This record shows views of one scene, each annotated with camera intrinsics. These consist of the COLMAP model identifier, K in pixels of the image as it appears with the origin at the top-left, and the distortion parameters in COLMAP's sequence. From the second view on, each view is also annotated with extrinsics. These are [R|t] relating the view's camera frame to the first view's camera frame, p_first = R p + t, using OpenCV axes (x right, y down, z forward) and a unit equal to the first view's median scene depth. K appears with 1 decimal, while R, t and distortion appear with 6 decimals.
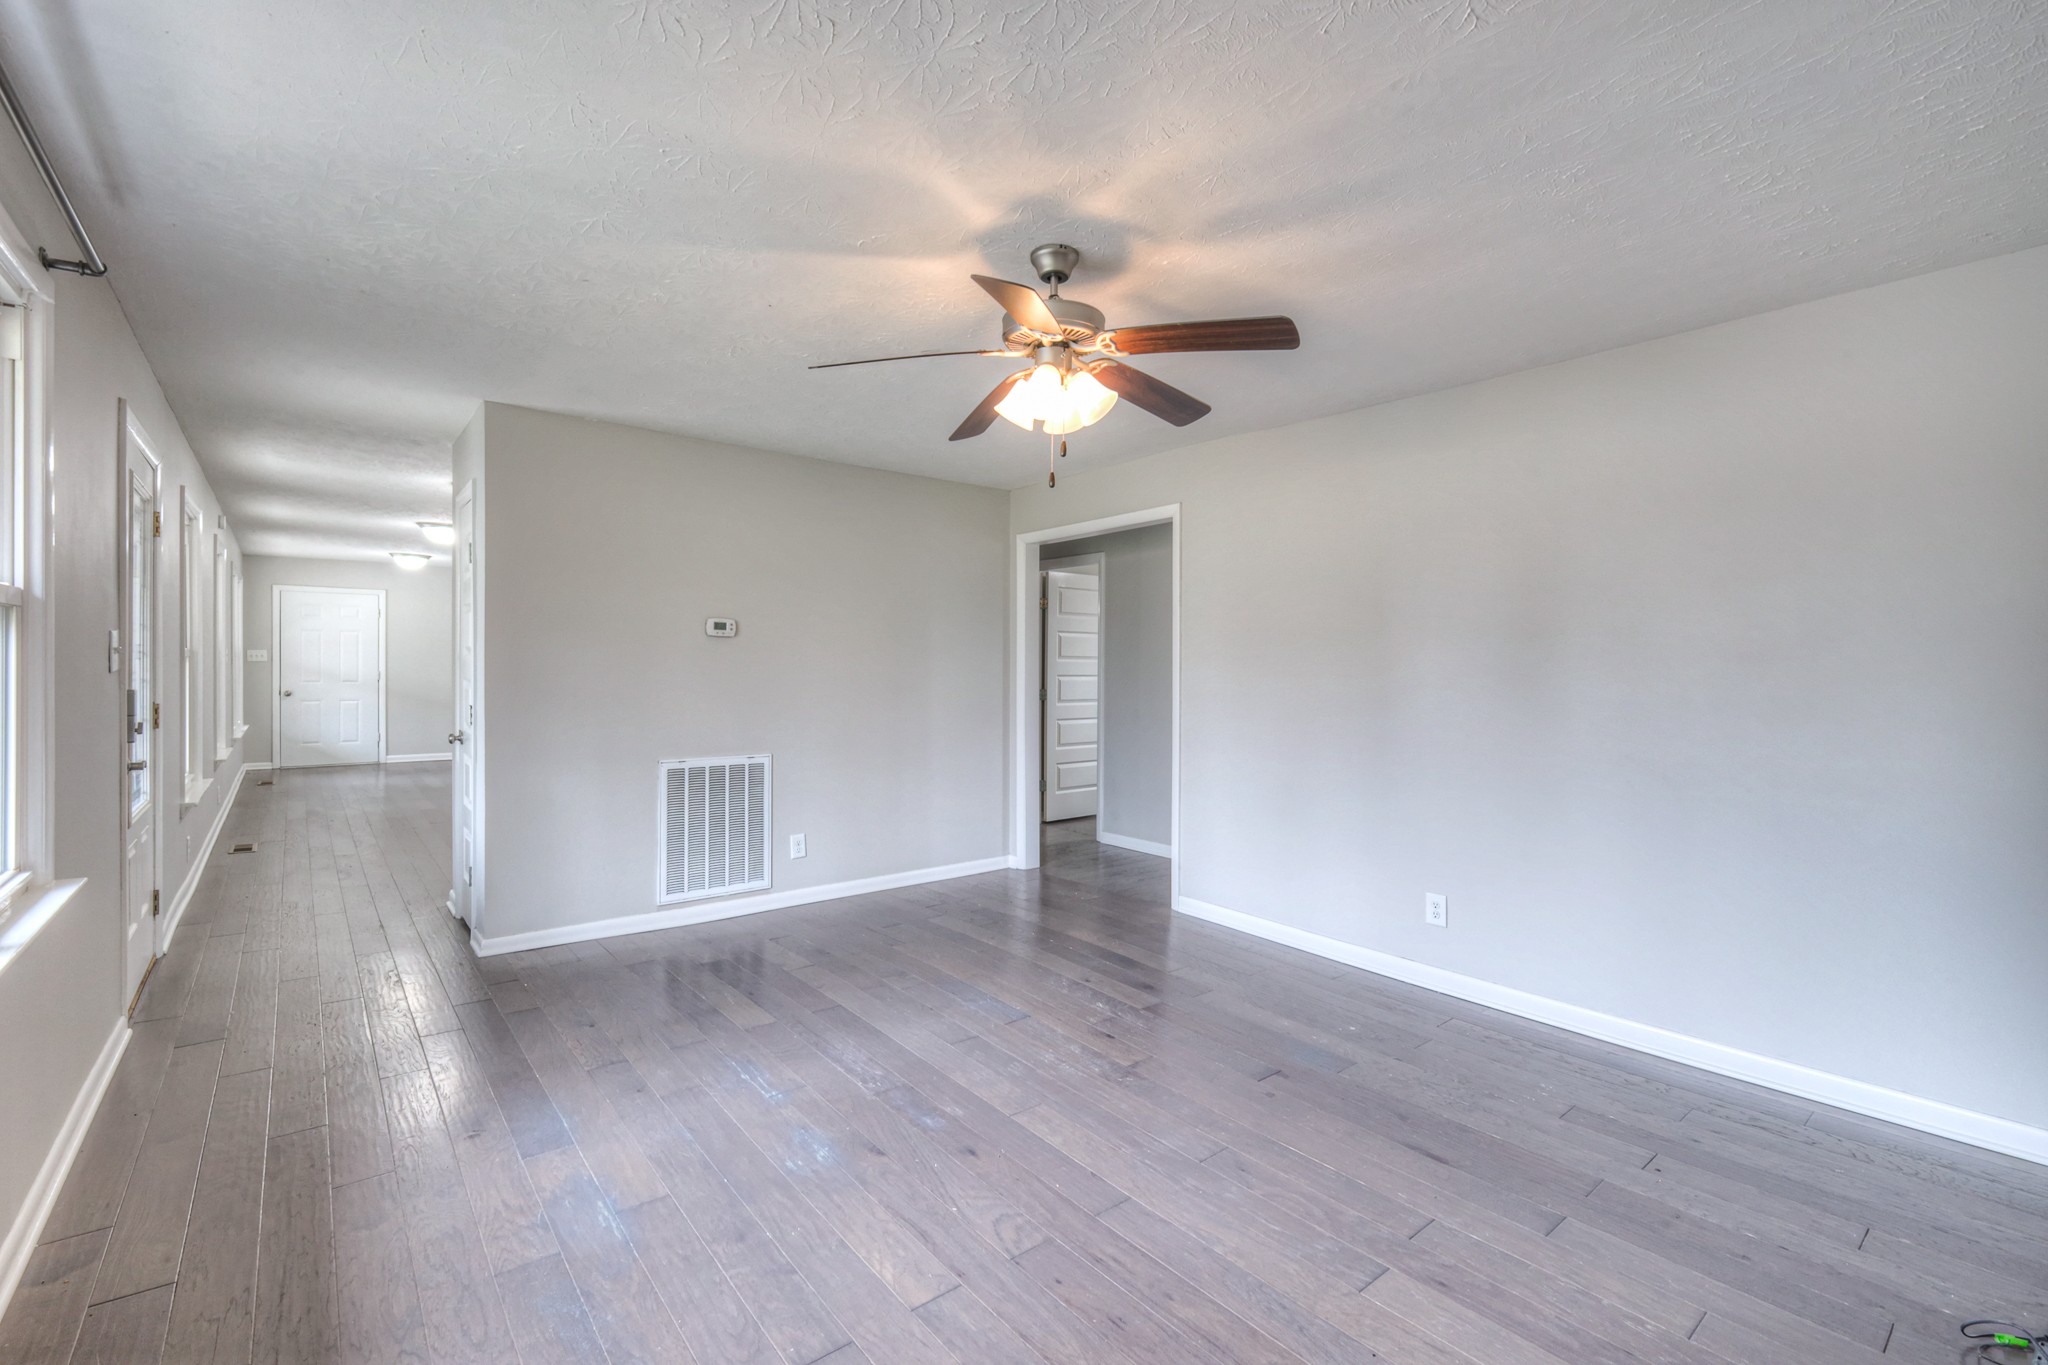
lens RADIAL K [[902.9, 0, 990.4], [0, 902.9, 666.3], [0, 0, 1]] dist [-0.000858, -0.000064]
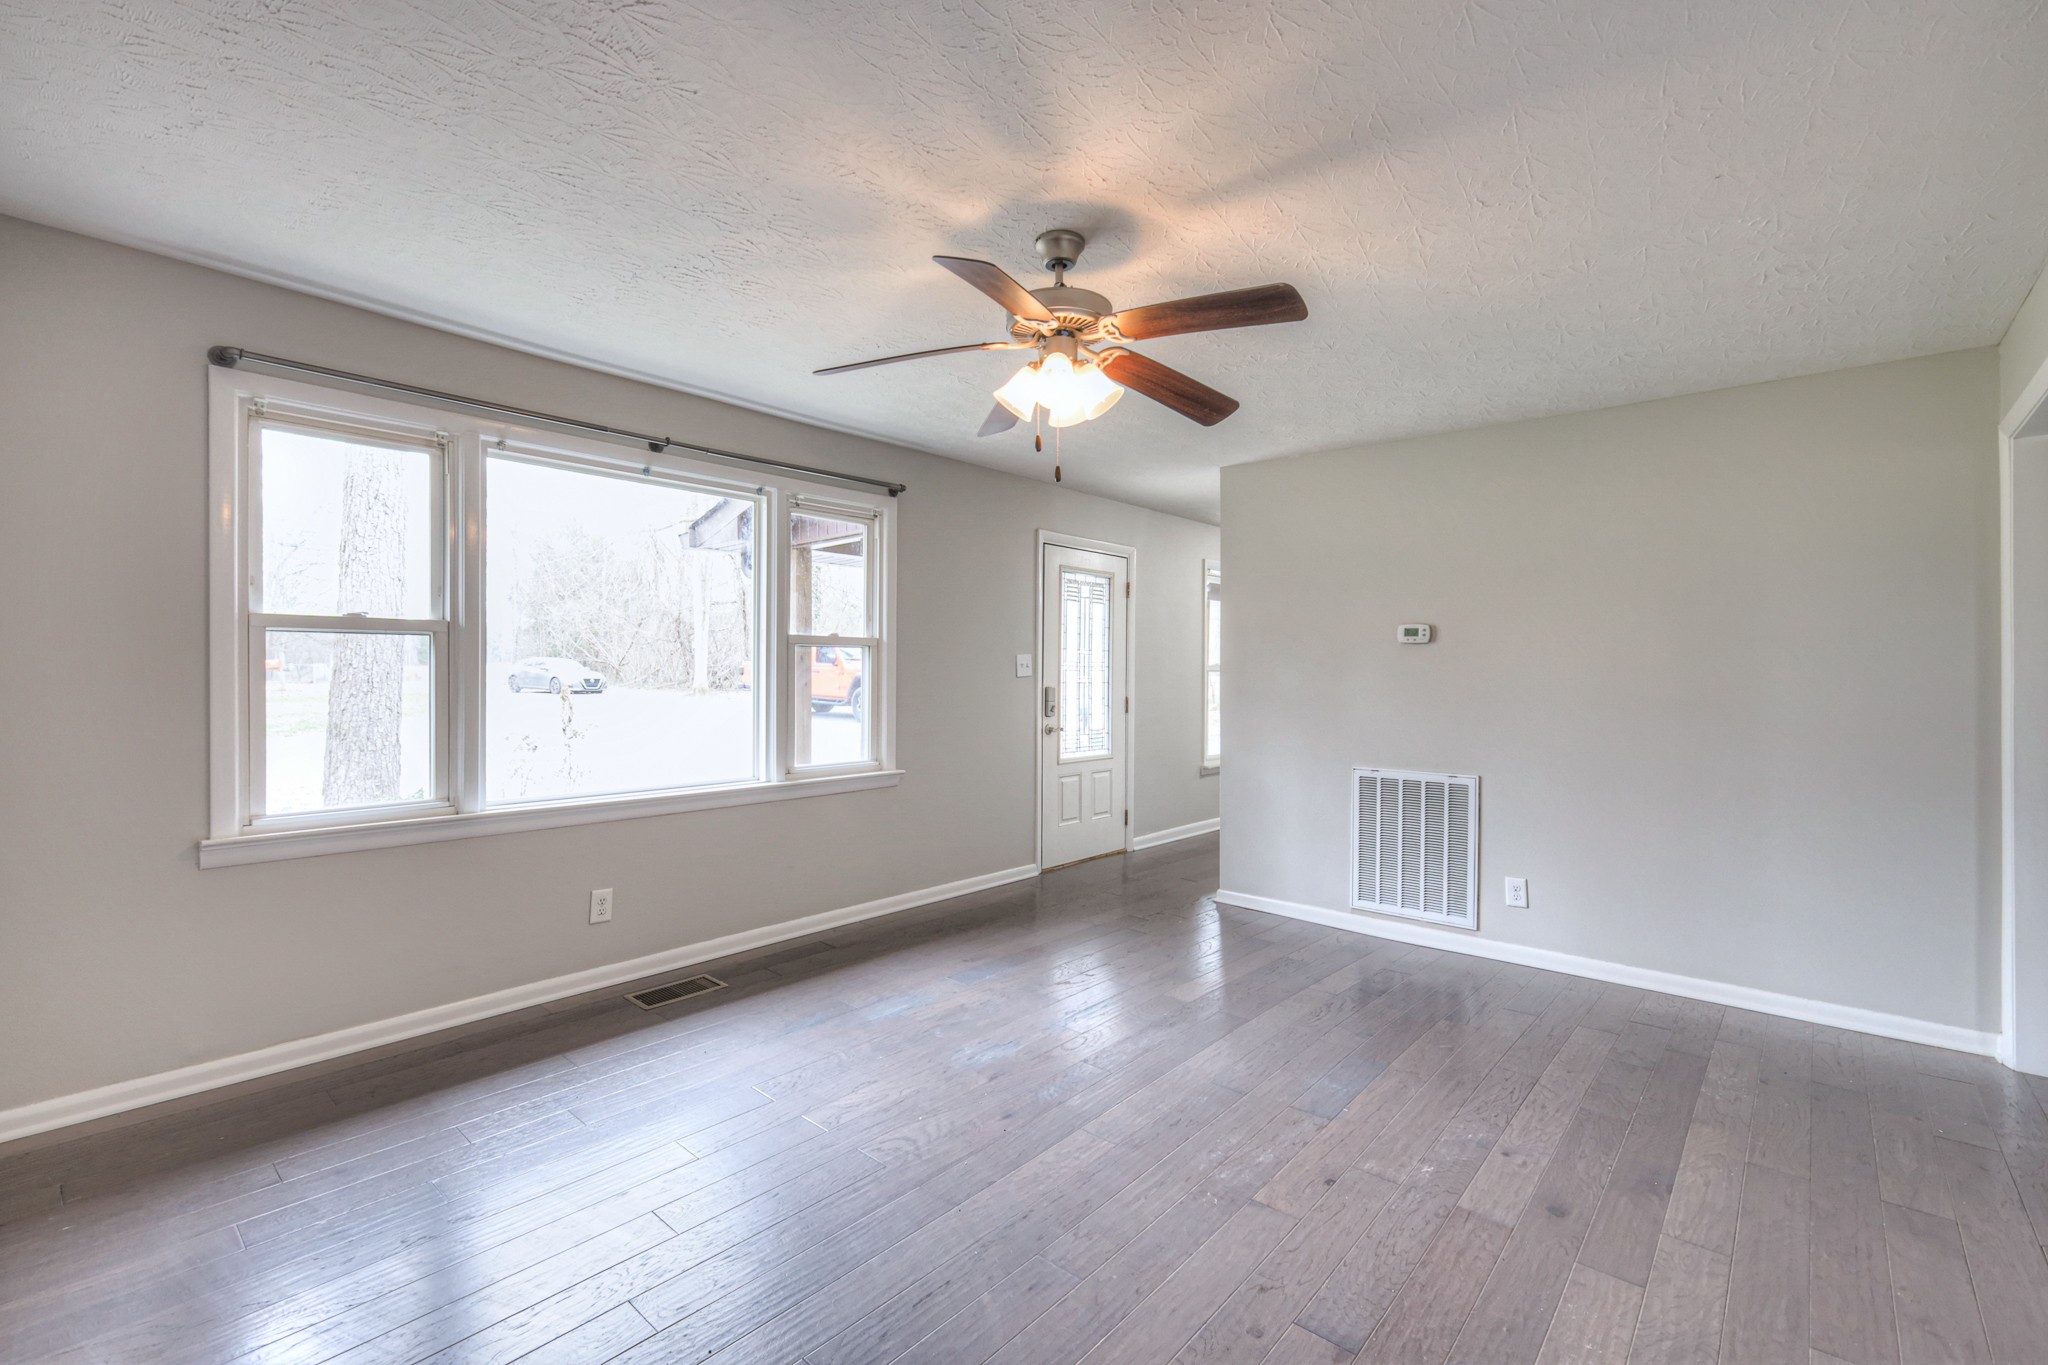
lens RADIAL K [[891.4, 0, 1025.1], [0, 891.4, 674.9], [0, 0, 1]] dist [0.001546, 0.000556]
pose [[0.176699, -0.003763, -0.984258, 0.551866], [-0.005864, 0.999971, -0.004876, 0.006817], [0.984248, 0.006634, 0.176671, 0.439591]]
